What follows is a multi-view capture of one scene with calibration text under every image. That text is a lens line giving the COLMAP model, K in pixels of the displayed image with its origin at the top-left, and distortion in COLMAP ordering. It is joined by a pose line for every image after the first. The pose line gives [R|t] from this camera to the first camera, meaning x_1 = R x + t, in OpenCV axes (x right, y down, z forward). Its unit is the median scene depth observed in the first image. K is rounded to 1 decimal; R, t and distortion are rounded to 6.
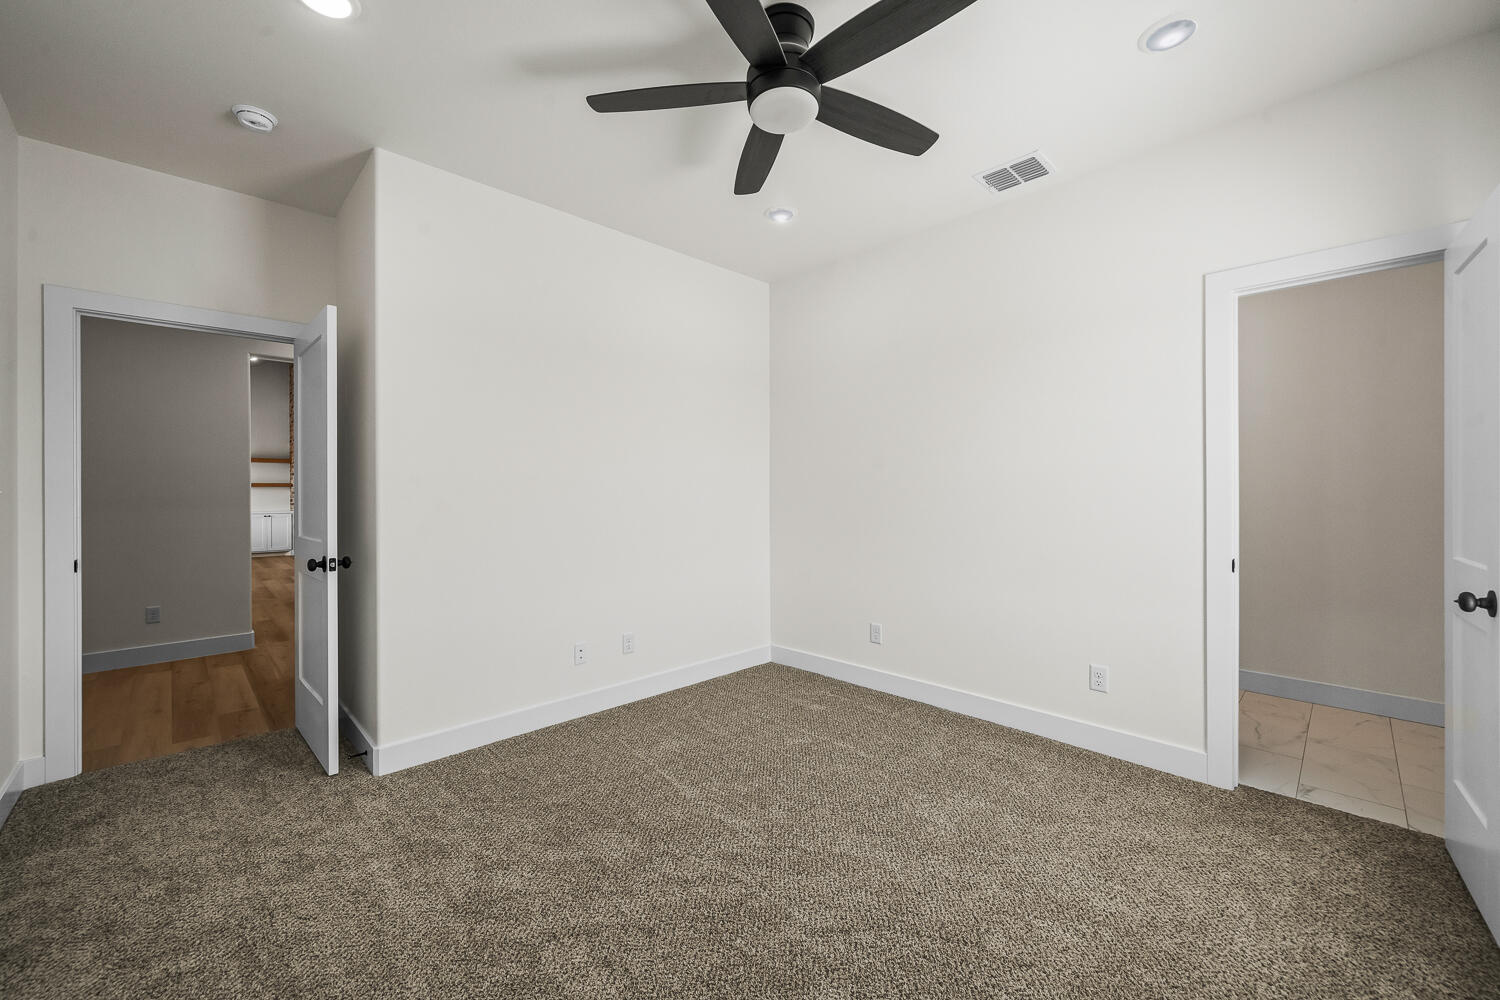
lens RADIAL K [[610.9, 0, 750.0], [0, 610.9, 500.0], [0, 0, 1]] dist [-0.000371, 0.000197]
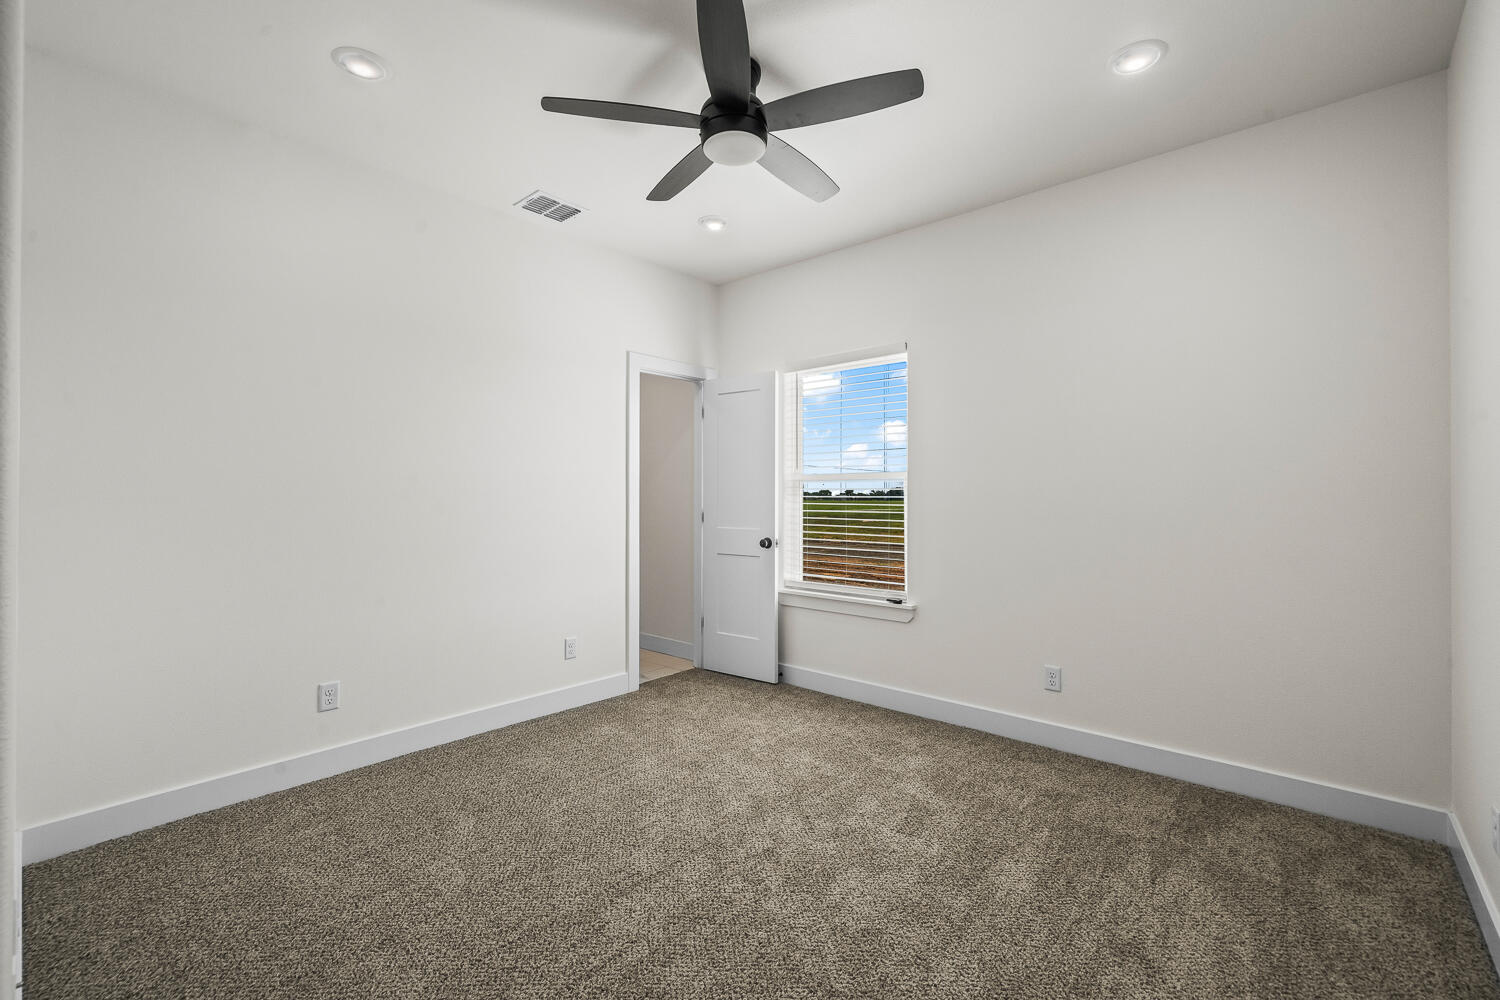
lens RADIAL K [[635.3, 0, 750.0], [0, 635.3, 500.0], [0, 0, 1]] dist [0.000001, 0.000238]
pose [[-0.080704, -0.009754, 0.996690, -0.828667], [0.008227, 0.999912, 0.010451, -0.019556], [-0.996704, 0.009043, -0.080616, 0.832319]]
